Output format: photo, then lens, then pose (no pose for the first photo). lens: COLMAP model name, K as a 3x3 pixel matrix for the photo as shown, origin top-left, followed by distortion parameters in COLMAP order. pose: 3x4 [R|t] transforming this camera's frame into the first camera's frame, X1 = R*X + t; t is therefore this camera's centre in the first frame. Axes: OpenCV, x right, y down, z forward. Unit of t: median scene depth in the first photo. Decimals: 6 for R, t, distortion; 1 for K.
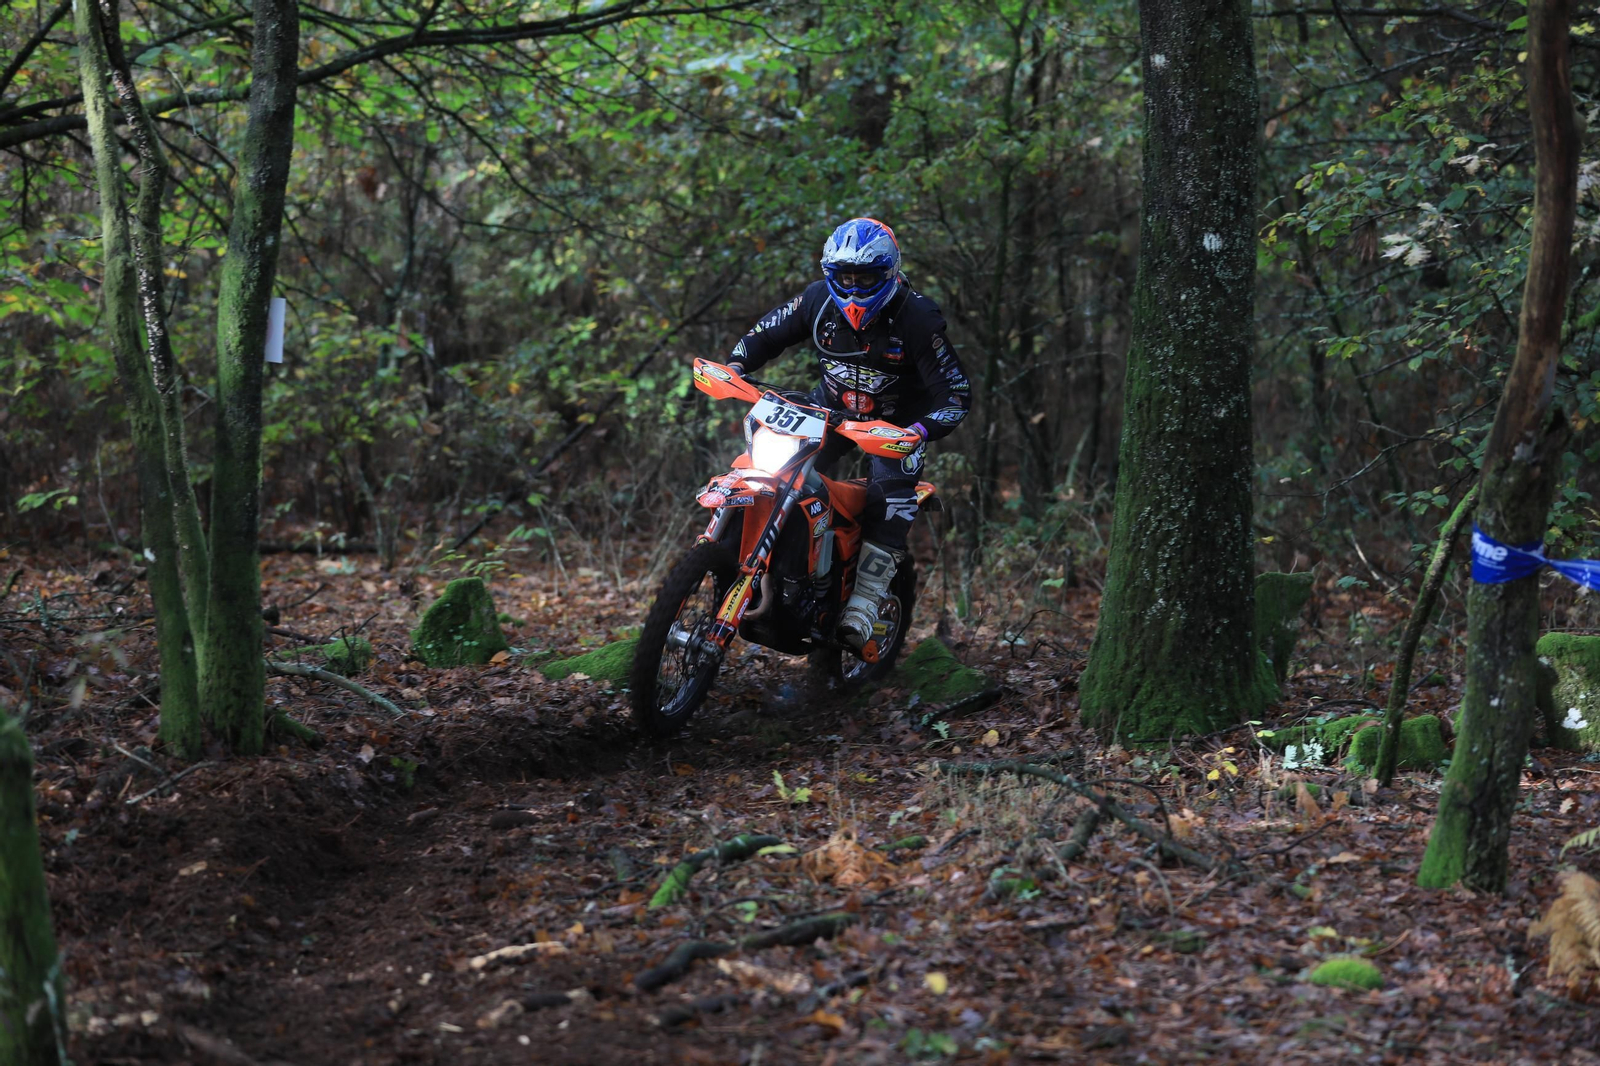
lens RADIAL K [[5167.8, 0, 798.4], [0, 5167.8, 534.4], [0, 0, 1]] dist [0.101701, 0.000000]
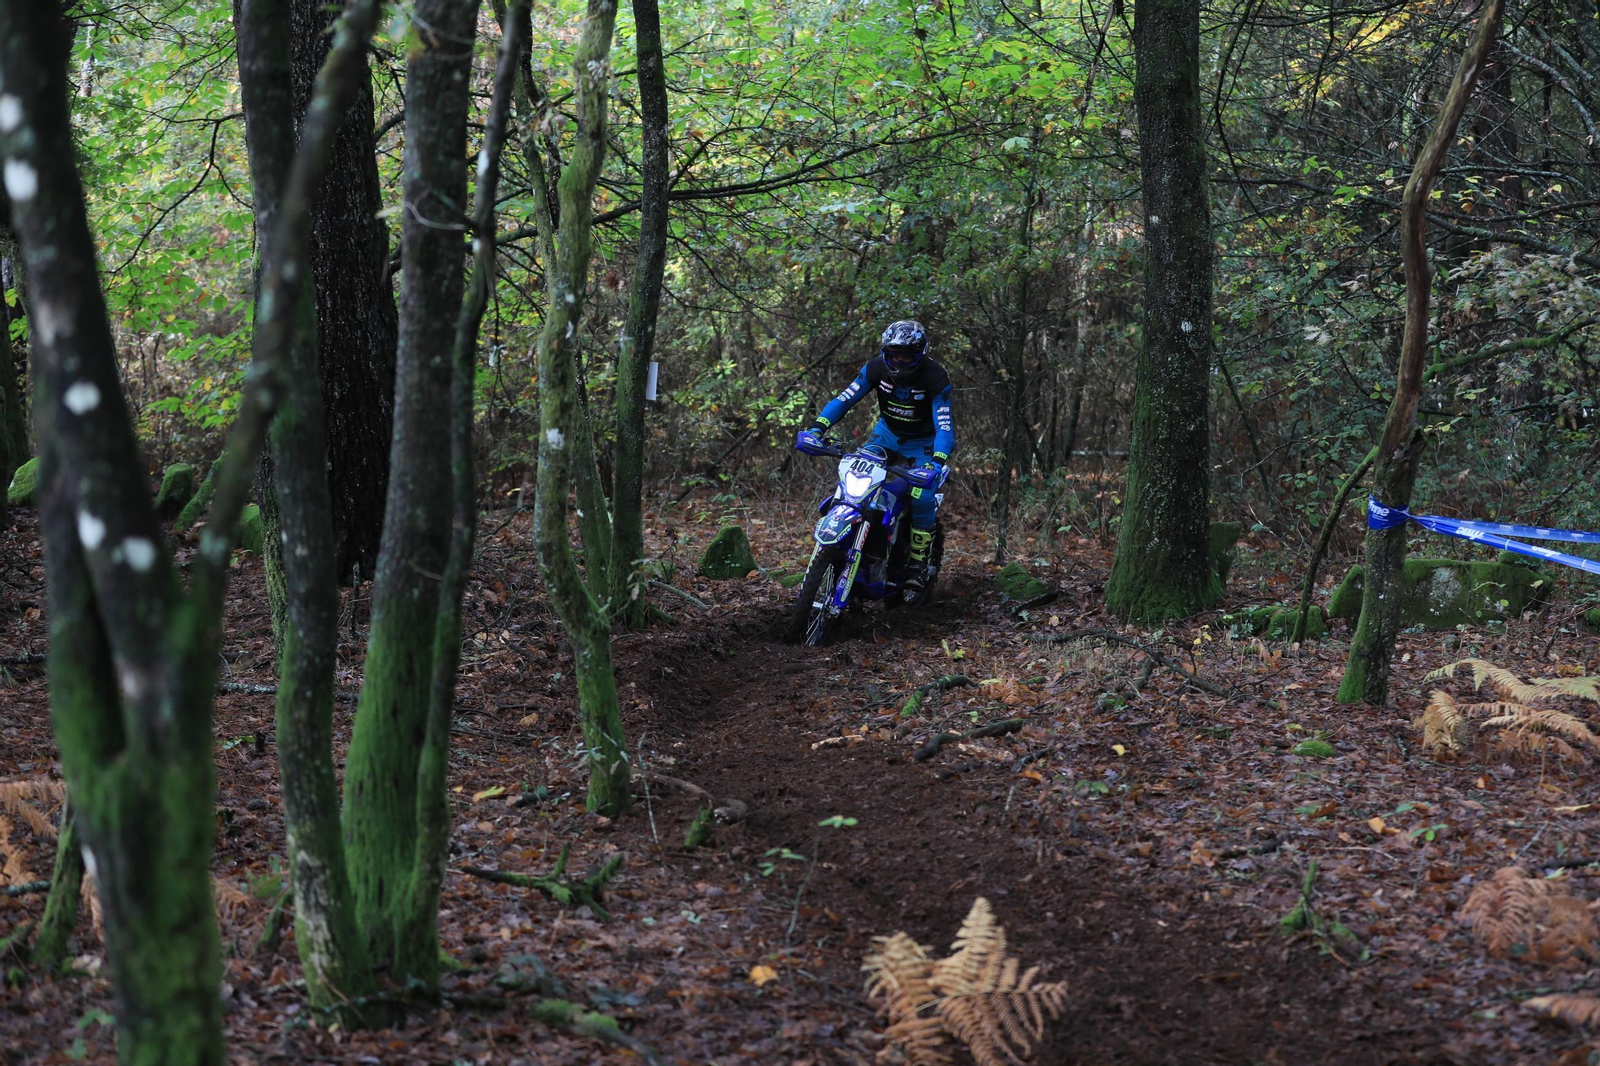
lens RADIAL K [[3429.9, 0, 804.2], [0, 3429.9, 535.8], [0, 0, 1]] dist [-0.303331, 0.000000]
pose [[0.999978, -0.001793, 0.006426, -0.068284], [0.001716, 0.999926, 0.012048, -0.002360], [-0.006447, -0.012037, 0.999907, -0.149144]]
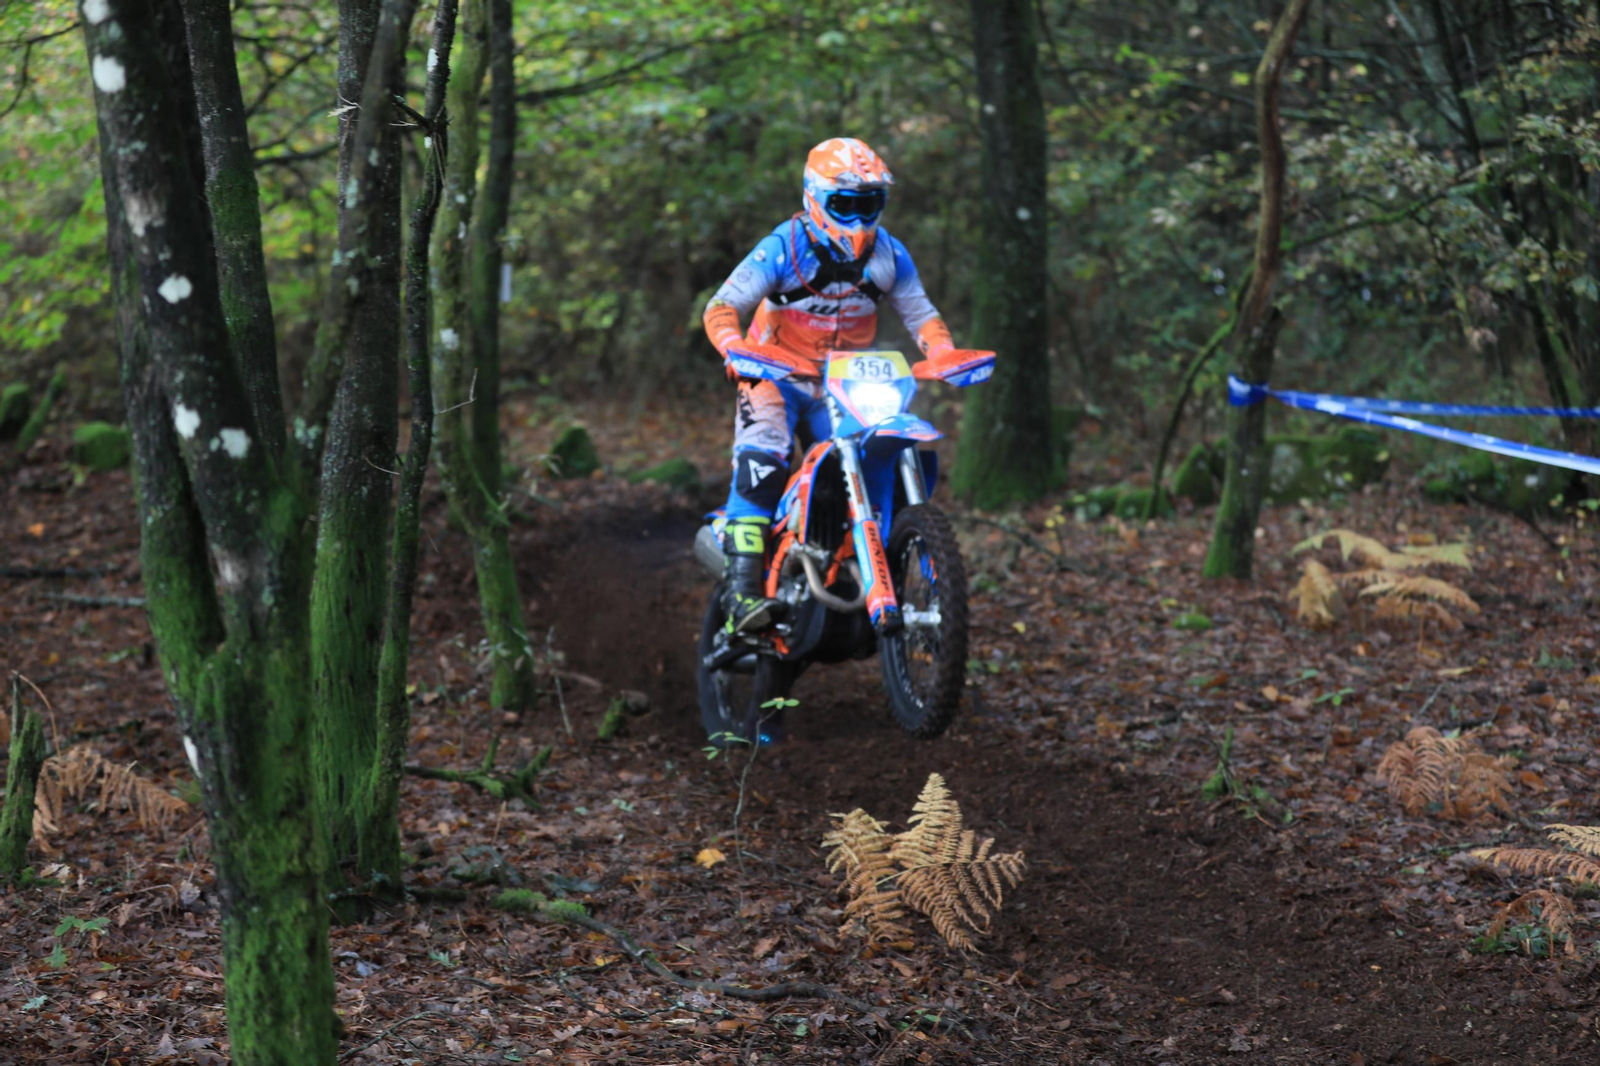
lens RADIAL K [[3414.9, 0, 797.3], [0, 3414.9, 529.9], [0, 0, 1]] dist [-0.312004, 0.000000]
pose [[0.996809, -0.036224, 0.071134, -0.102638], [0.033452, 0.998649, 0.039774, 0.000715], [-0.072479, -0.037267, 0.996673, -0.153450]]
